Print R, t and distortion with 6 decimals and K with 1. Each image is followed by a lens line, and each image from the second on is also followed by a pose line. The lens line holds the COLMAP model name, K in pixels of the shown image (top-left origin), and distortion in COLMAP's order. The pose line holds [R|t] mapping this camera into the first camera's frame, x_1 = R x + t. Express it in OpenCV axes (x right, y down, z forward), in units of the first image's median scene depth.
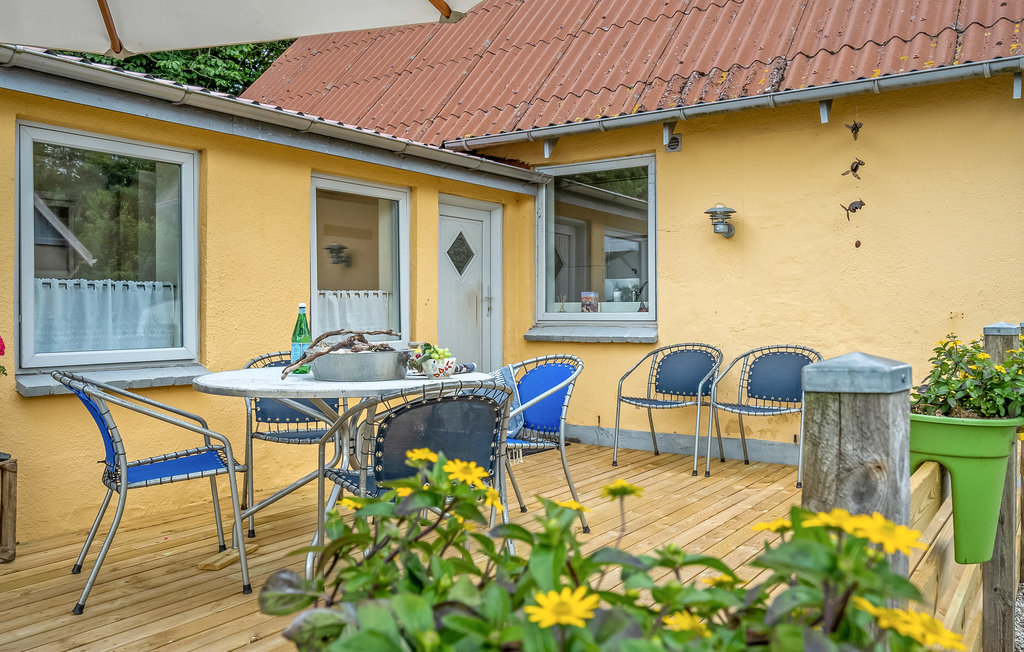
lens RADIAL K [[810.4, 0, 512.0], [0, 810.4, 326.0], [0, 0, 1]] dist [-0.104847, 0.006462]
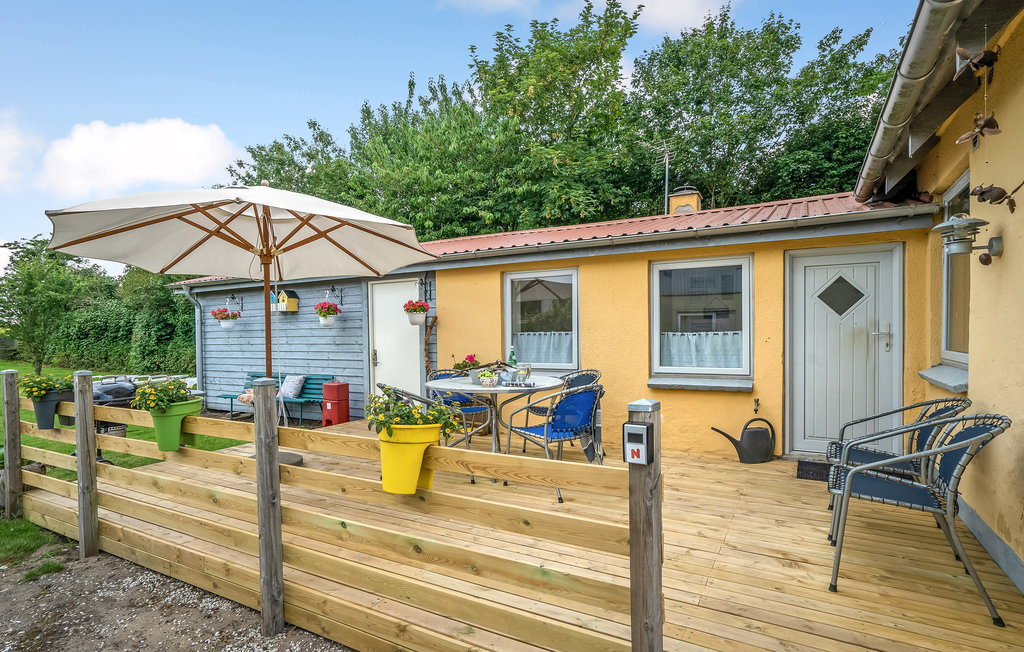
lens RADIAL K [[520.7, 0, 512.0], [0, 520.7, 326.0], [0, 0, 1]] dist [0.000349, 0.000034]
pose [[0.097594, -0.012869, -0.995143, 0.646884], [-0.005956, 0.999891, -0.013515, -0.036257], [0.995208, 0.007247, 0.097507, 0.485193]]
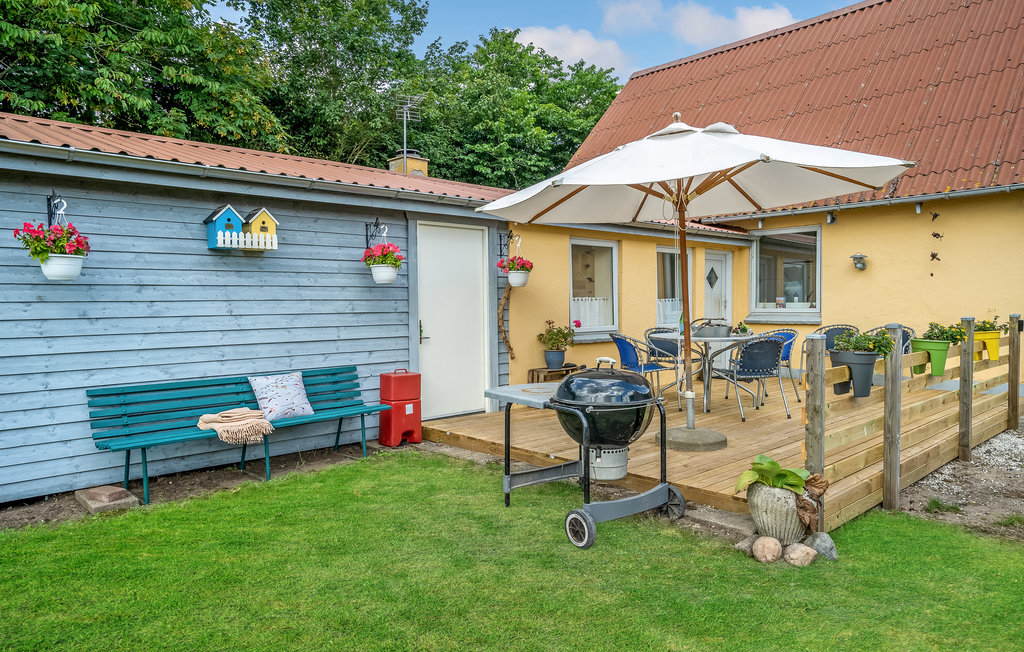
lens RADIAL K [[677.5, 0, 512.0], [0, 677.5, 326.0], [0, 0, 1]] dist [0.001122, -0.002346]
pose [[0.979581, 0.002401, -0.201037, -0.213980], [0.001537, 0.999810, 0.019428, -0.007443], [0.201046, -0.019340, 0.979391, -0.716457]]
